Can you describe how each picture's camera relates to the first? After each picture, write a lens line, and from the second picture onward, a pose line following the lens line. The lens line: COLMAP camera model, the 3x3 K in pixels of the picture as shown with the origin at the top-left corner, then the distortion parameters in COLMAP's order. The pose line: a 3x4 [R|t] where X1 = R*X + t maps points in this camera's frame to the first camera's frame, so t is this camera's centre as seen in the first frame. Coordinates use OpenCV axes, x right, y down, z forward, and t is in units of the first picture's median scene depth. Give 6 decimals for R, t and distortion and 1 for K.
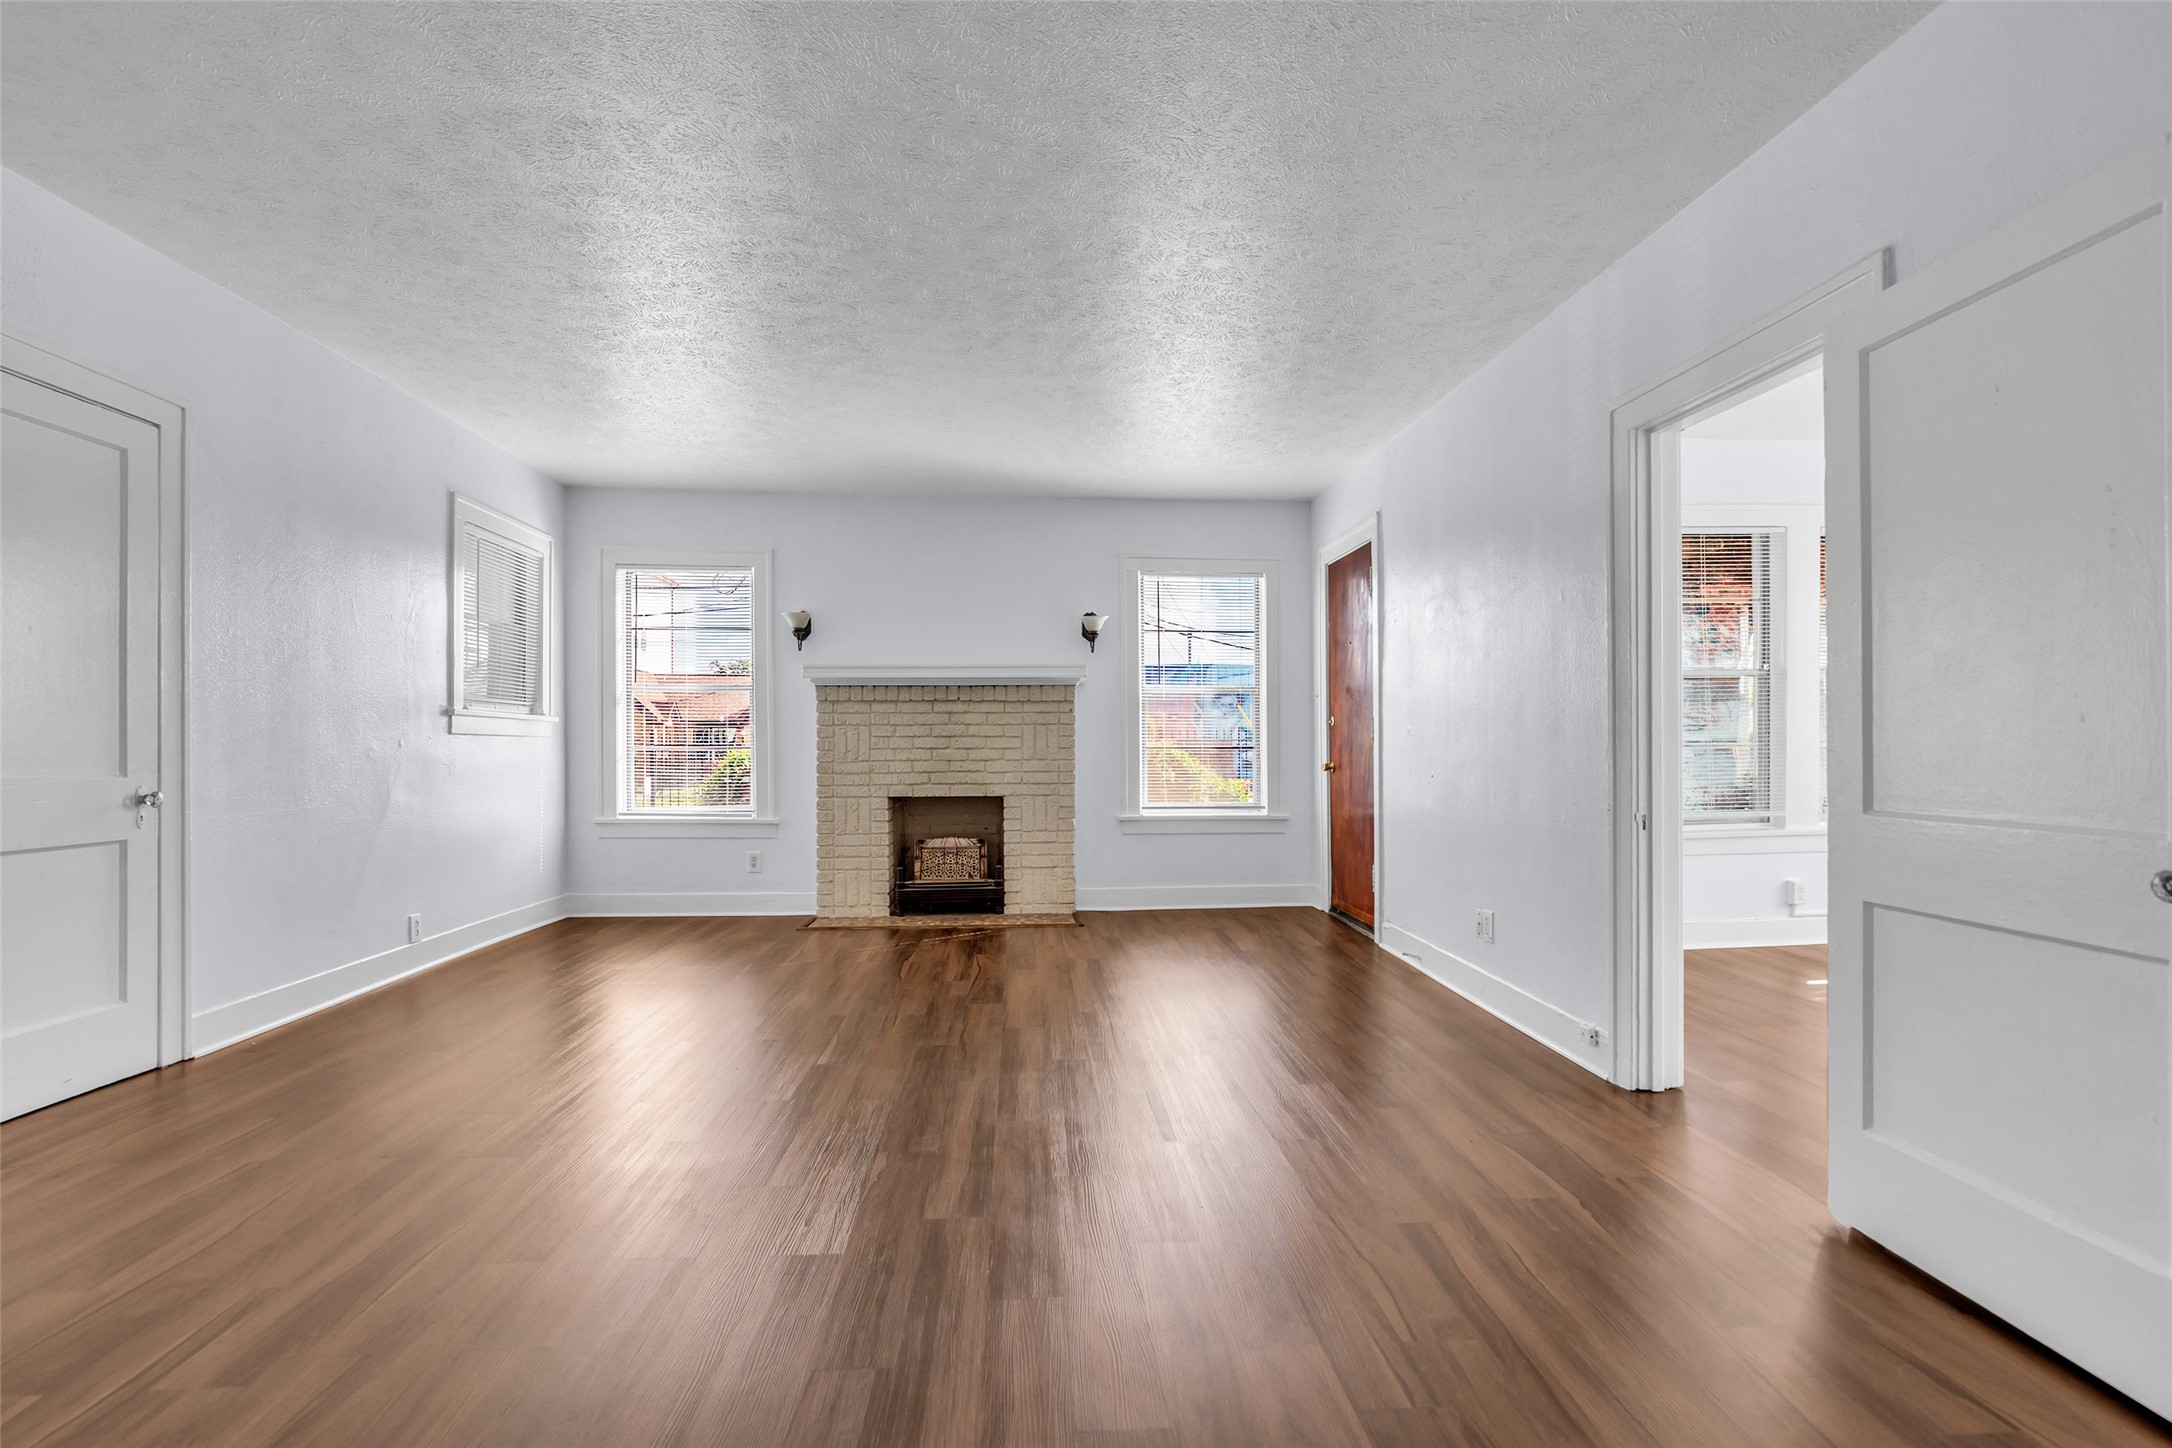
lens RADIAL K [[1018.0, 0, 1091.5], [0, 1018.0, 743.1], [0, 0, 1]] dist [-0.002399, 0.000007]
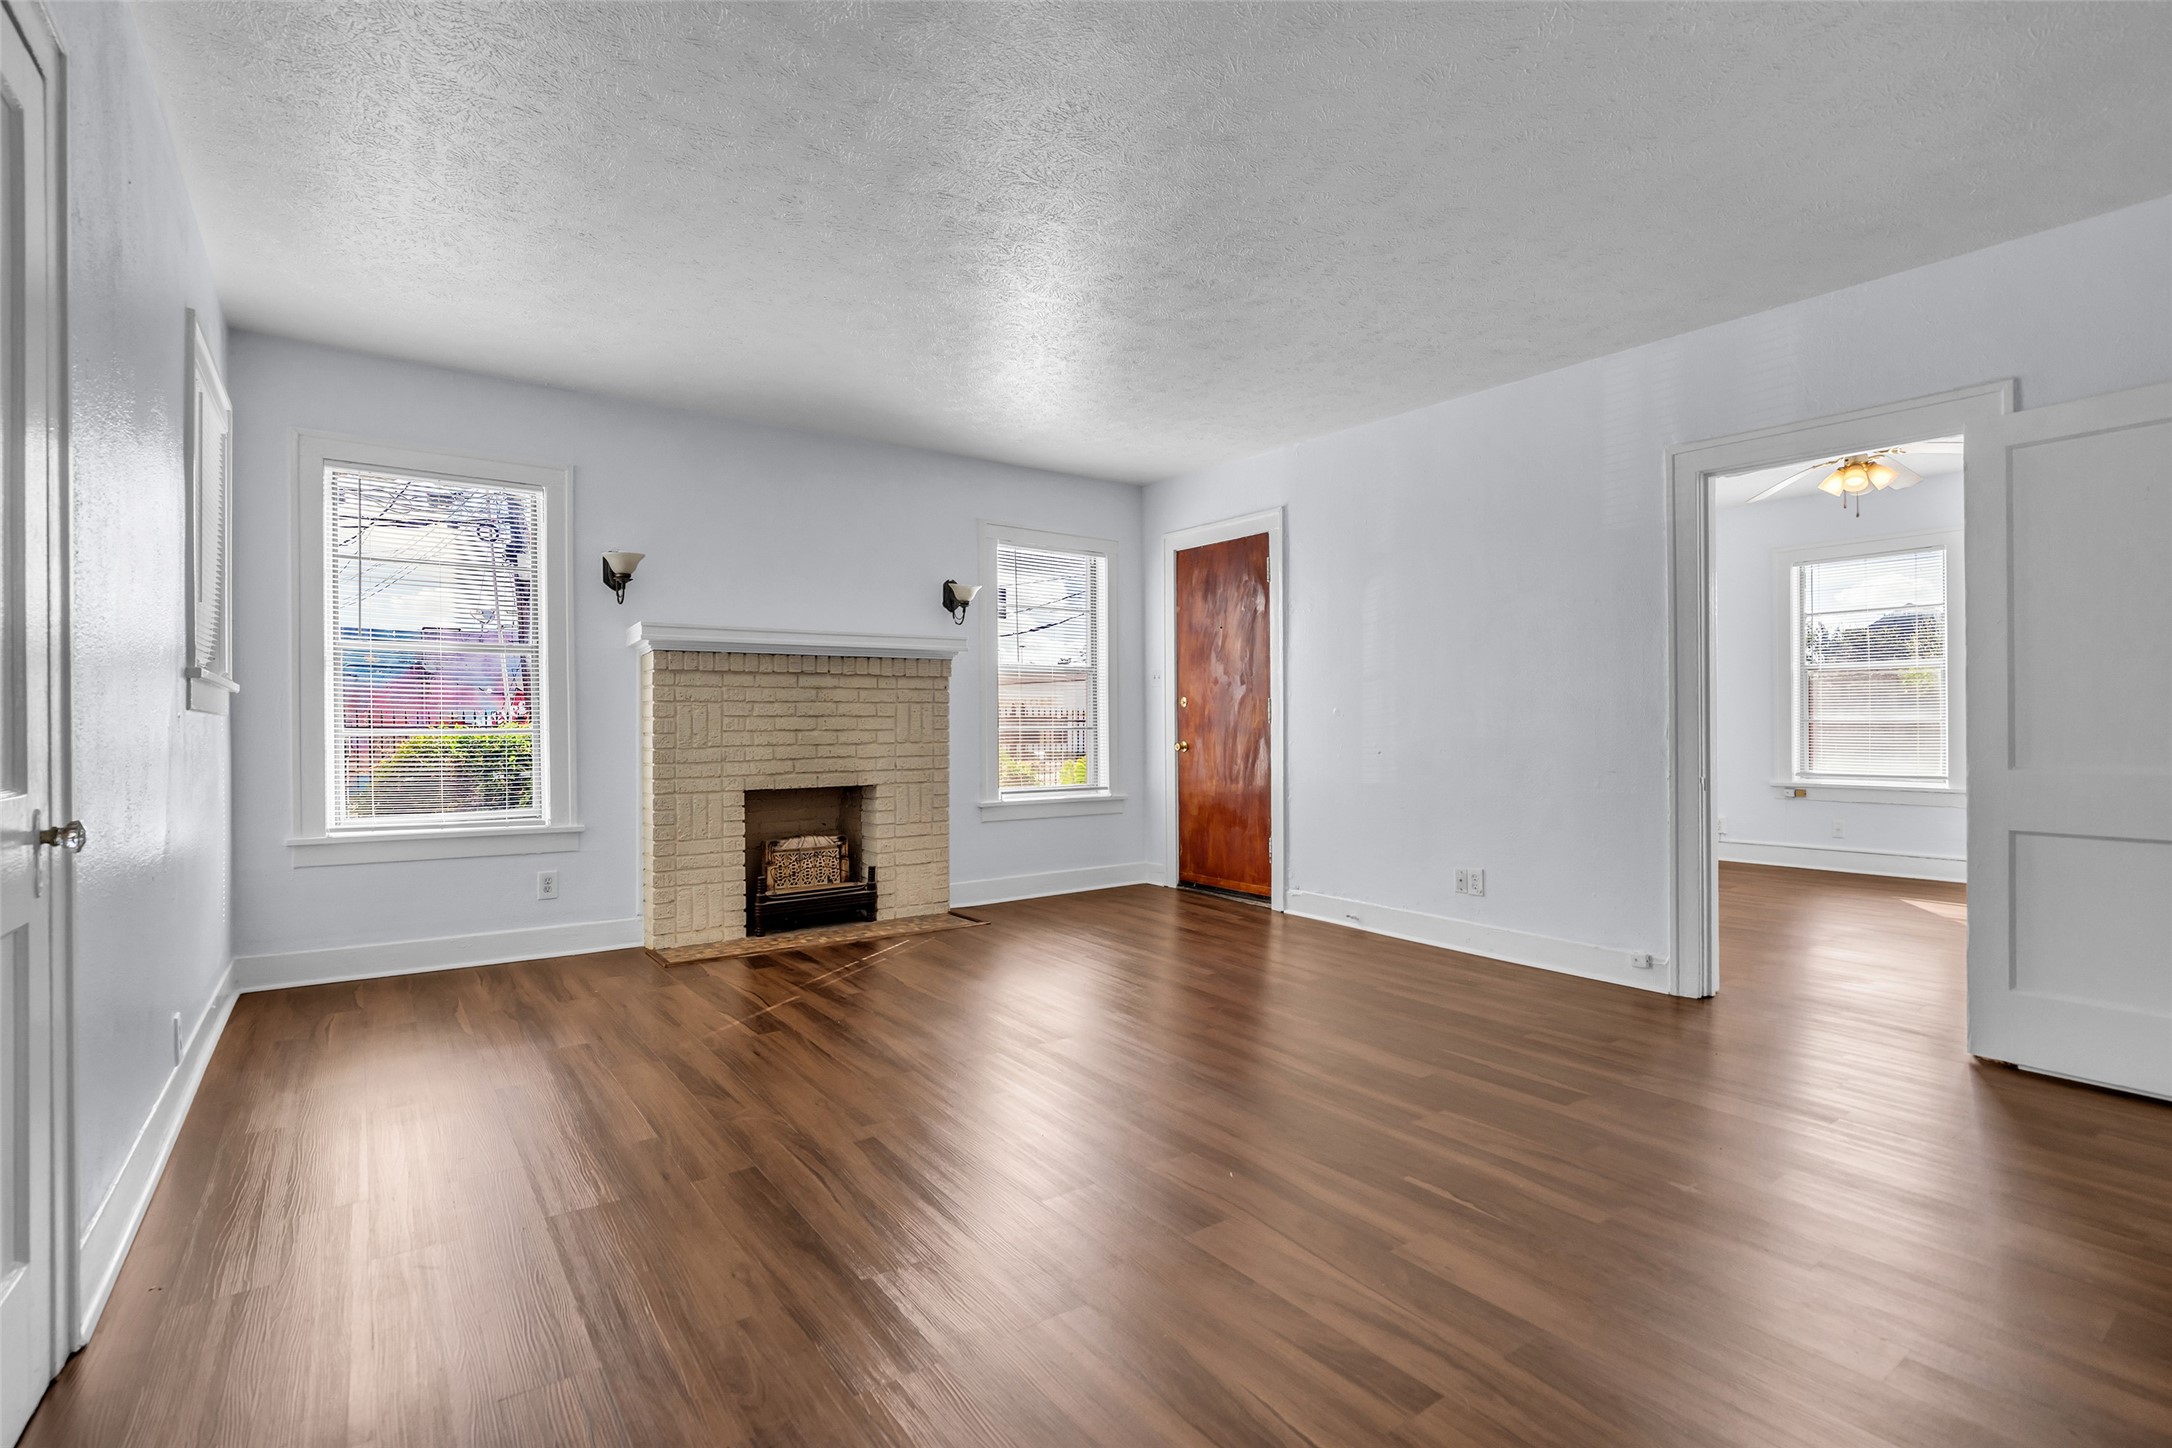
lens RADIAL K [[1027.4, 0, 1093.0], [0, 1027.4, 722.5], [0, 0, 1]] dist [-0.006460, -0.000134]
pose [[0.853062, -0.000847, 0.521810, -0.385262], [0.002365, 0.999995, -0.002242, 0.001158], [-0.521805, 0.003147, 0.853059, 0.156943]]
